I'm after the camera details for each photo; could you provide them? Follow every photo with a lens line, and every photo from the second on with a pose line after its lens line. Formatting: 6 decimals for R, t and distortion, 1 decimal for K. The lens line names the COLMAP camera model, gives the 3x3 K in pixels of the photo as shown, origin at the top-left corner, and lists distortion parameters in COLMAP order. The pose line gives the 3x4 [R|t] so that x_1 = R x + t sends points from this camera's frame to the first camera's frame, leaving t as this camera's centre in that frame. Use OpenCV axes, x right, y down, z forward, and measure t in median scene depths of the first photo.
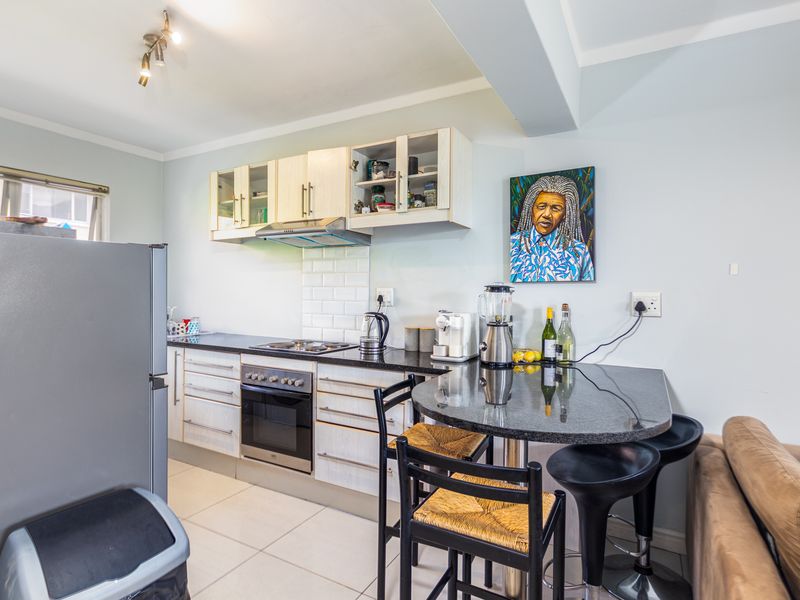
lens RADIAL K [[435.7, 0, 403.1], [0, 435.7, 284.9], [0, 0, 1]] dist [-0.000645, 0.000091]
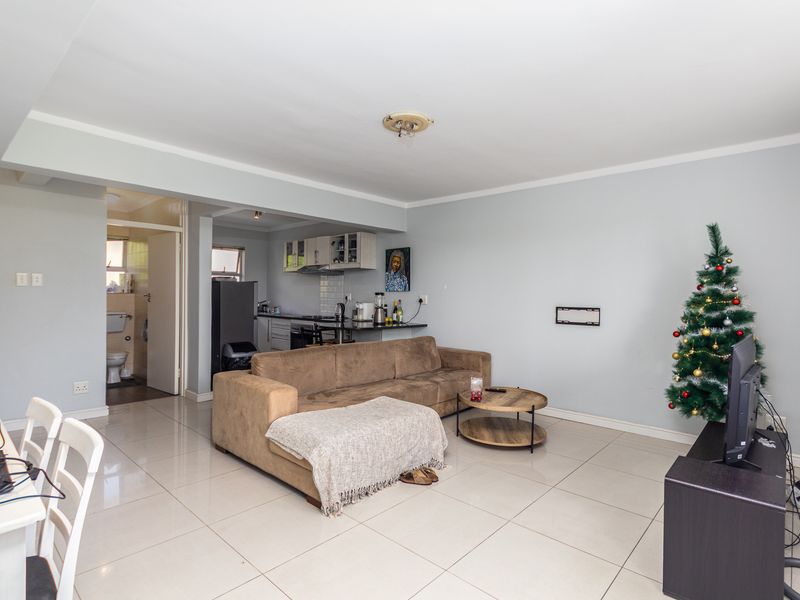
lens RADIAL K [[427.0, 0, 414.8], [0, 427.0, 282.6], [0, 0, 1]] dist [0.002349, 0.000518]
pose [[0.976286, 0.002268, -0.216473, 0.920642], [-0.006258, 0.999823, -0.017750, -0.012438], [0.216394, 0.018683, 0.976127, -1.336435]]
